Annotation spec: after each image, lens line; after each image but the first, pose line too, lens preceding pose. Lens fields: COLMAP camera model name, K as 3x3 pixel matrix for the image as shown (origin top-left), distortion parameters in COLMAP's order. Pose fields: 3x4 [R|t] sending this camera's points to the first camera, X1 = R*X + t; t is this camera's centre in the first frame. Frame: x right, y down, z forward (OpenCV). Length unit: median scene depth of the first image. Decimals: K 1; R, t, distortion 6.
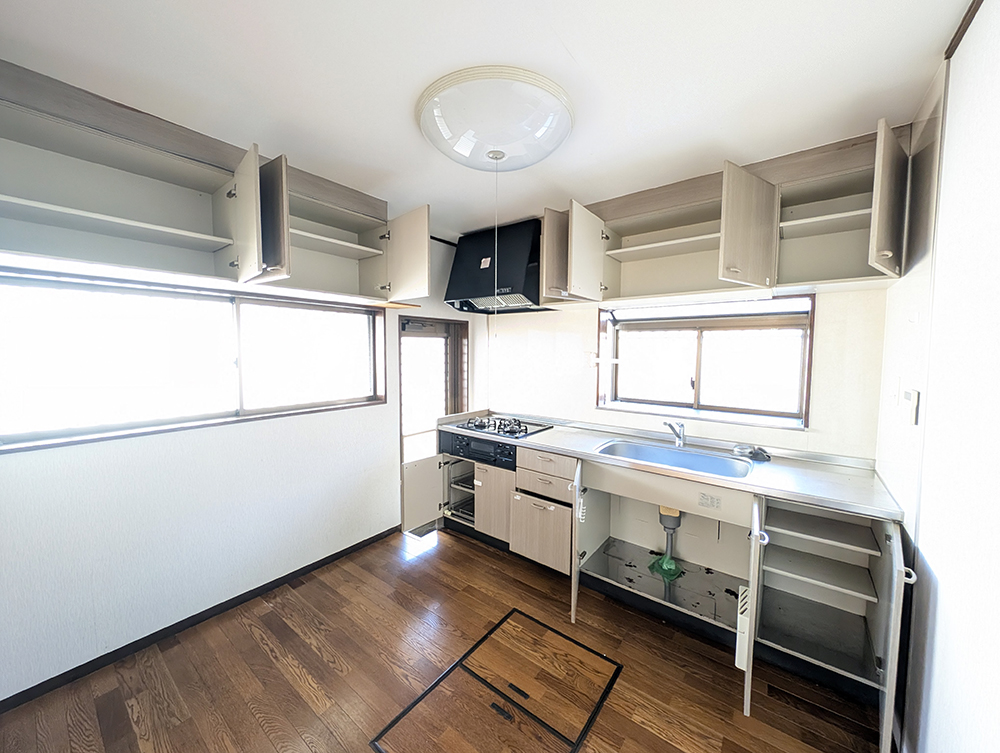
lens RADIAL K [[373.5, 0, 502.0], [0, 373.5, 373.0], [0, 0, 1]] dist [0.011536, -0.005806]
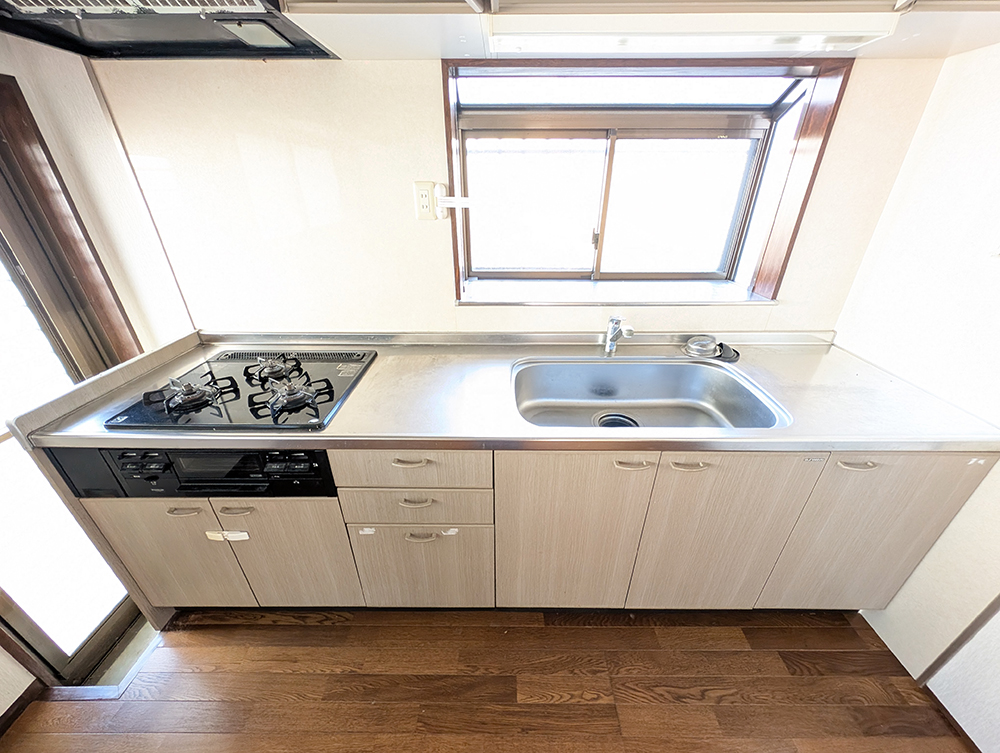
lens RADIAL K [[373.5, 0, 502.0], [0, 373.5, 373.0], [0, 0, 1]] dist [0.011536, -0.005806]
pose [[0.789222, -0.284704, 0.544125, -0.006660], [0.043116, 0.909544, 0.413366, -0.031398], [-0.612593, -0.302777, 0.730107, 0.558348]]
